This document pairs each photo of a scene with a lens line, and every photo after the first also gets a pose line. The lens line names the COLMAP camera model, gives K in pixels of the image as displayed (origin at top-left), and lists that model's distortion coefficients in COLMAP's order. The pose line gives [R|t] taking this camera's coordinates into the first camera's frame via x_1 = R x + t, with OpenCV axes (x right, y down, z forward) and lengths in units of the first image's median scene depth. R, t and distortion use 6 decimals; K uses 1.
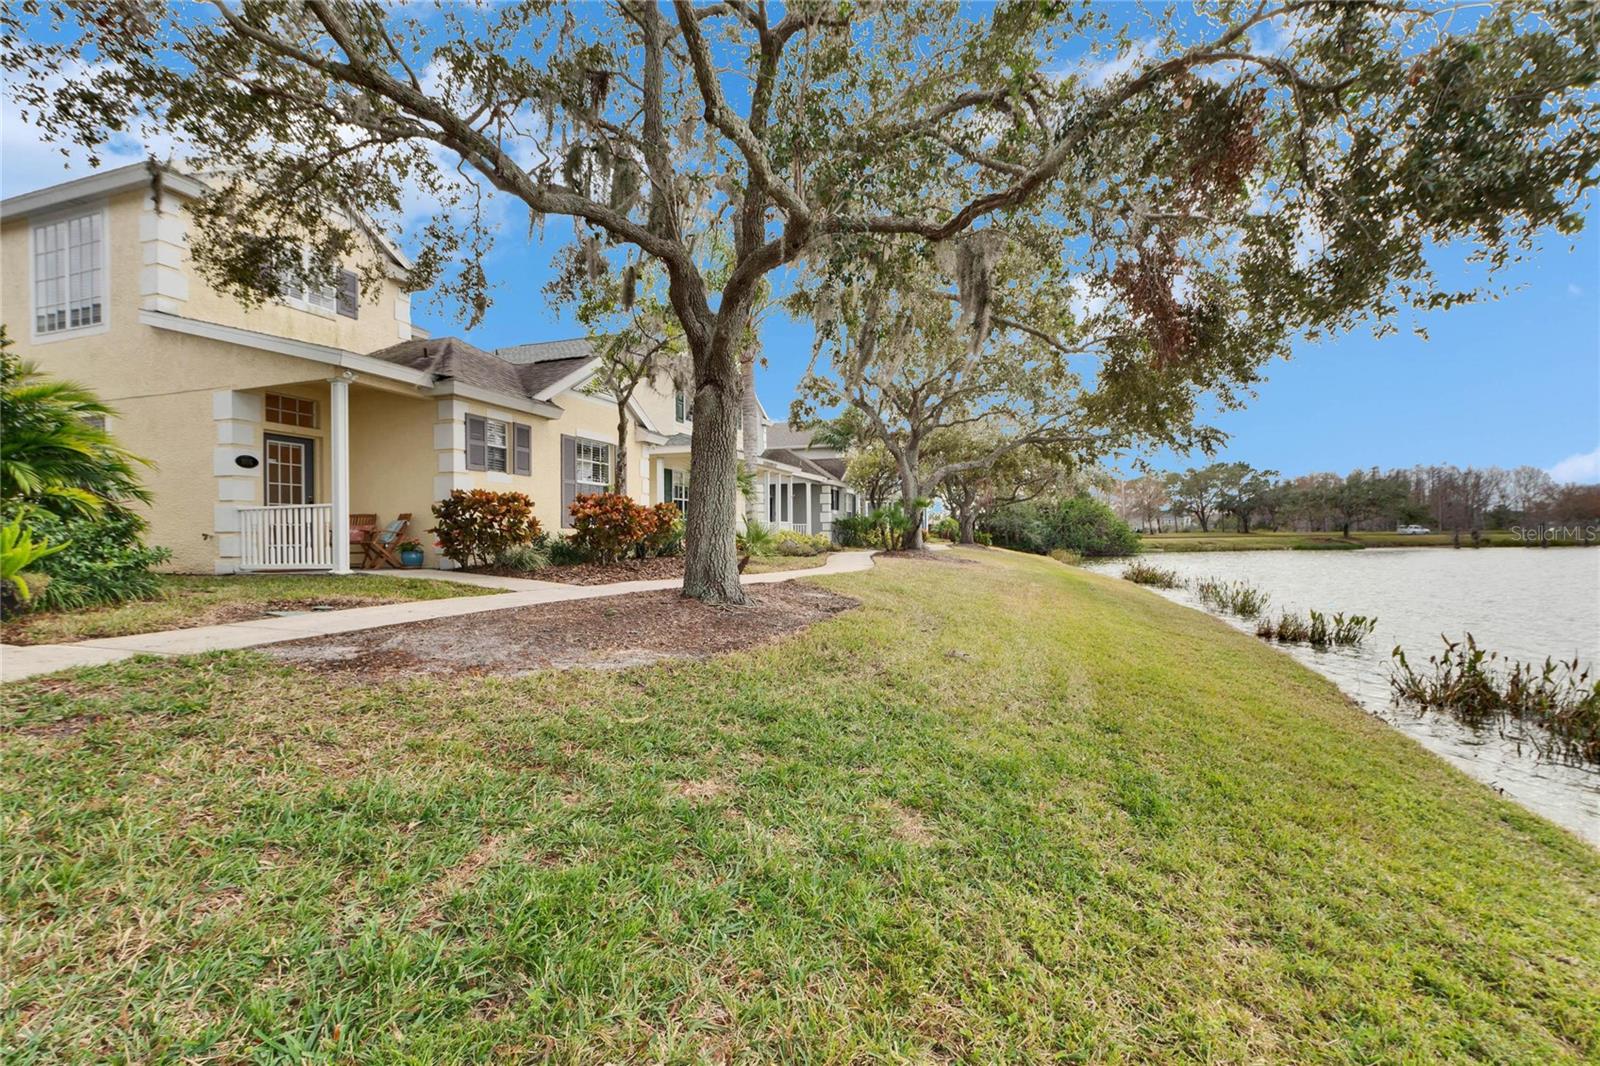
lens RADIAL K [[680.3, 0, 803.9], [0, 680.3, 526.9], [0, 0, 1]] dist [-0.015030, -0.000204]
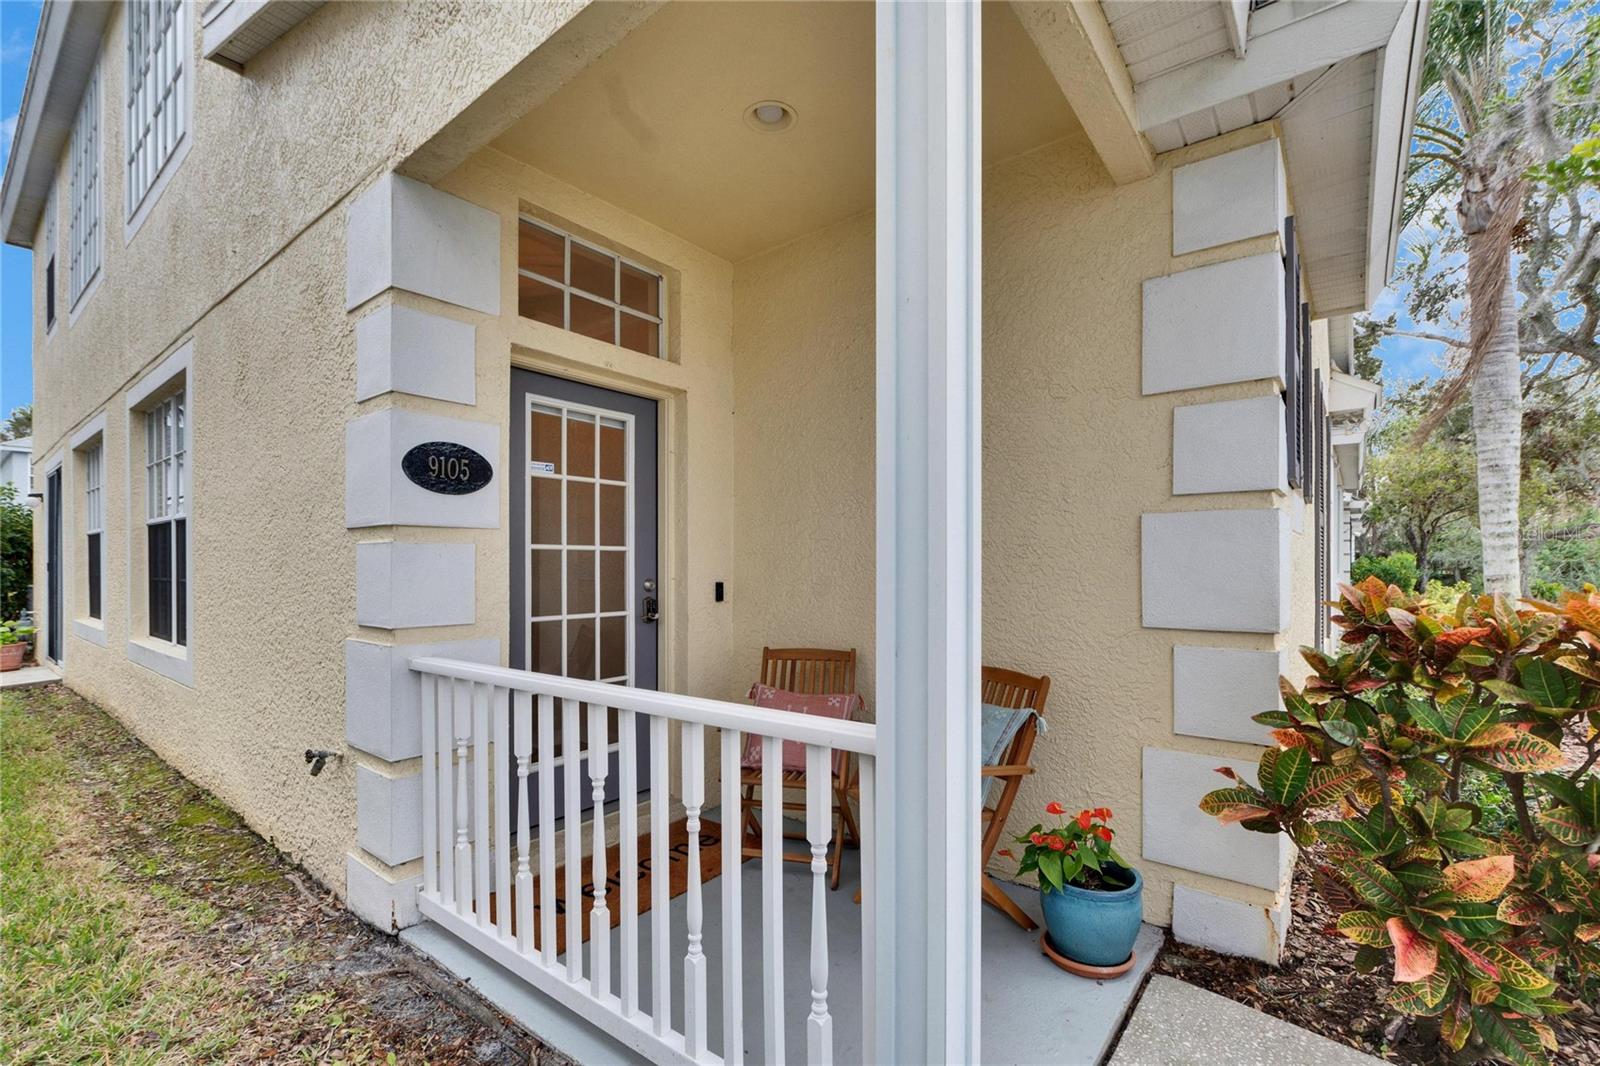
lens RADIAL K [[677.9, 0, 832.3], [0, 677.9, 564.6], [0, 0, 1]] dist [-0.015565, 0.005988]
pose [[0.951831, 0.007268, -0.306536, -0.578745], [-0.002507, 0.999870, 0.015919, -0.061592], [0.306612, -0.014384, 0.951726, 0.758387]]
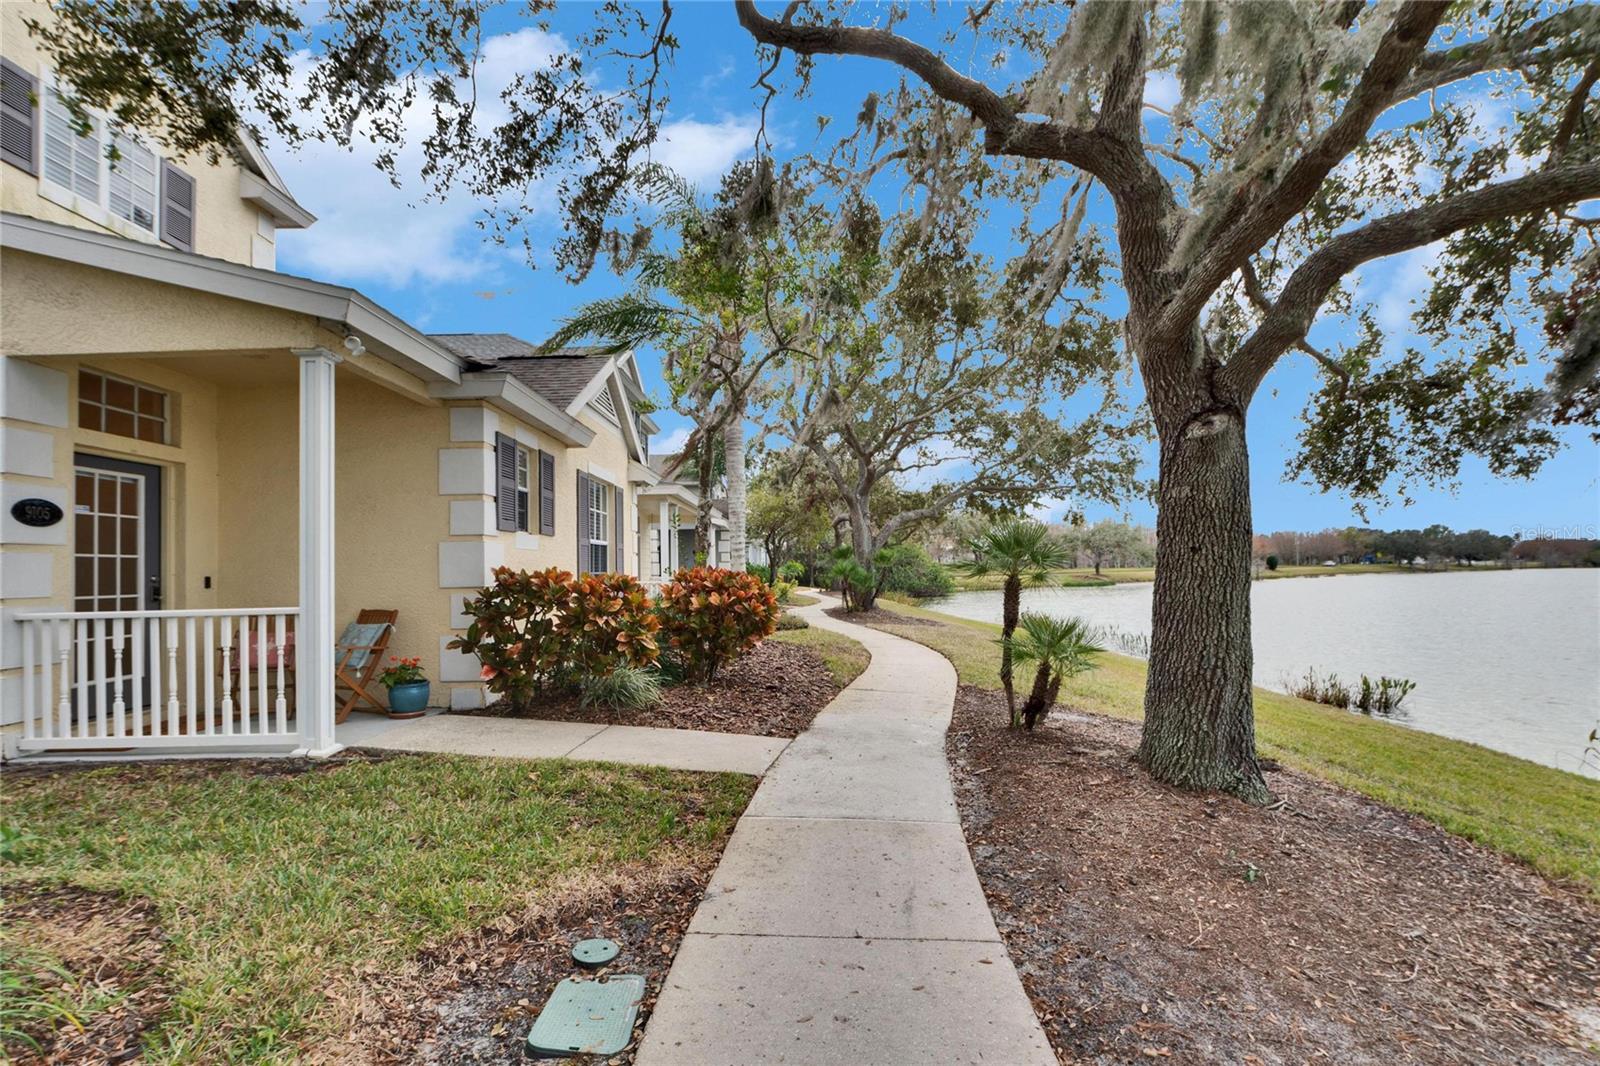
lens RADIAL K [[712.0, 0, 790.2], [0, 712.0, 547.5], [0, 0, 1]] dist [-0.002370, -0.000385]
pose [[0.956235, 0.003487, 0.292579, -0.446729], [0.003506, 0.999721, -0.023374, -0.056207], [-0.292579, 0.023377, 0.955956, 0.360894]]
